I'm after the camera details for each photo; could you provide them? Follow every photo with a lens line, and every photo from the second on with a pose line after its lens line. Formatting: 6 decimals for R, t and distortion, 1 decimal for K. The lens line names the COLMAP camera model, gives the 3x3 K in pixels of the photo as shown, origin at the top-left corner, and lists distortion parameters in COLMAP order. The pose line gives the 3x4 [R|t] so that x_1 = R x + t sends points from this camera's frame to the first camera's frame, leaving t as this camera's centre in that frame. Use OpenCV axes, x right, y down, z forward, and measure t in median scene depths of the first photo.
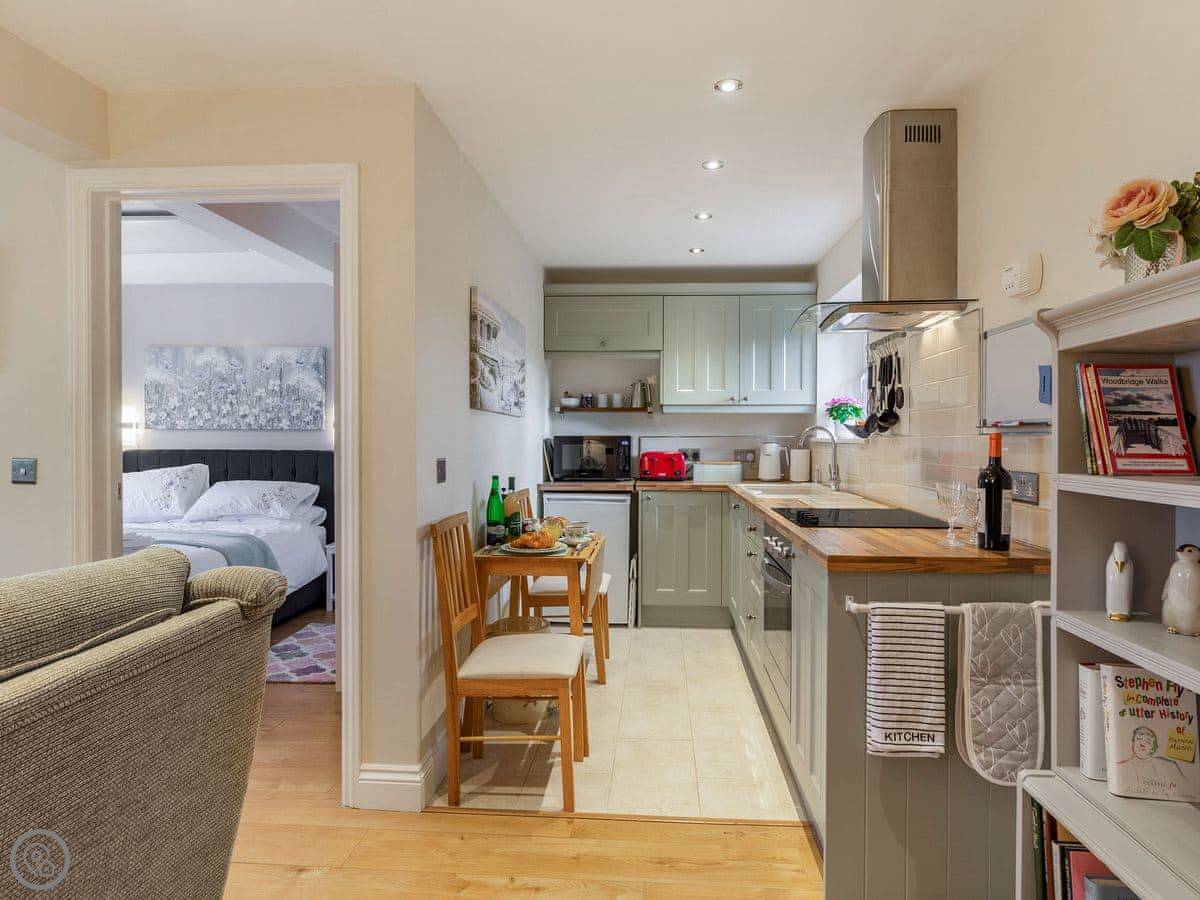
lens RADIAL K [[674.8, 0, 638.4], [0, 674.8, 450.5], [0, 0, 1]] dist [0.001326, -0.001172]
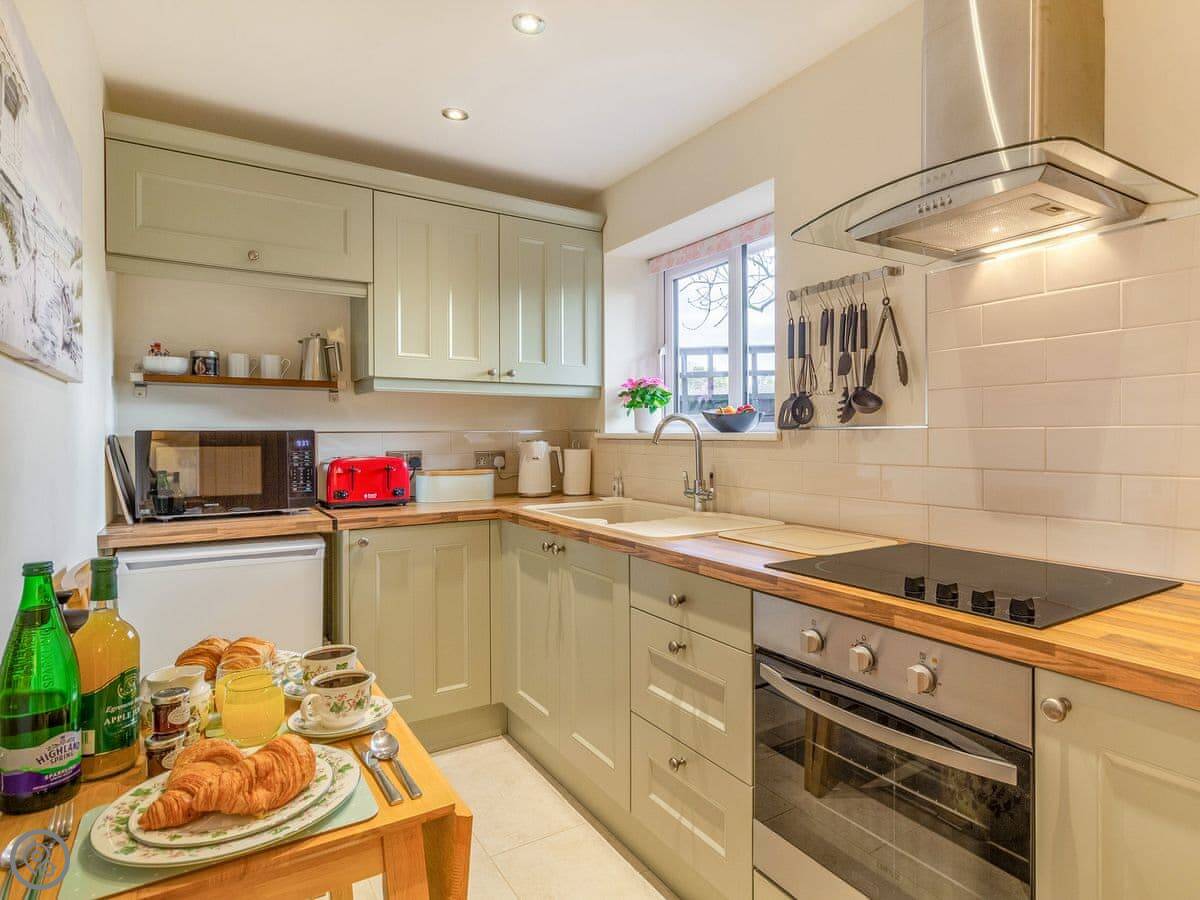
lens RADIAL K [[674.8, 0, 669.9], [0, 674.8, 445.8], [0, 0, 1]] dist [0.001326, -0.001172]
pose [[0.804003, -0.014282, 0.594454, -0.130058], [0.015126, 0.999879, 0.003566, -0.008191], [-0.594433, 0.006125, 0.804122, 0.475384]]
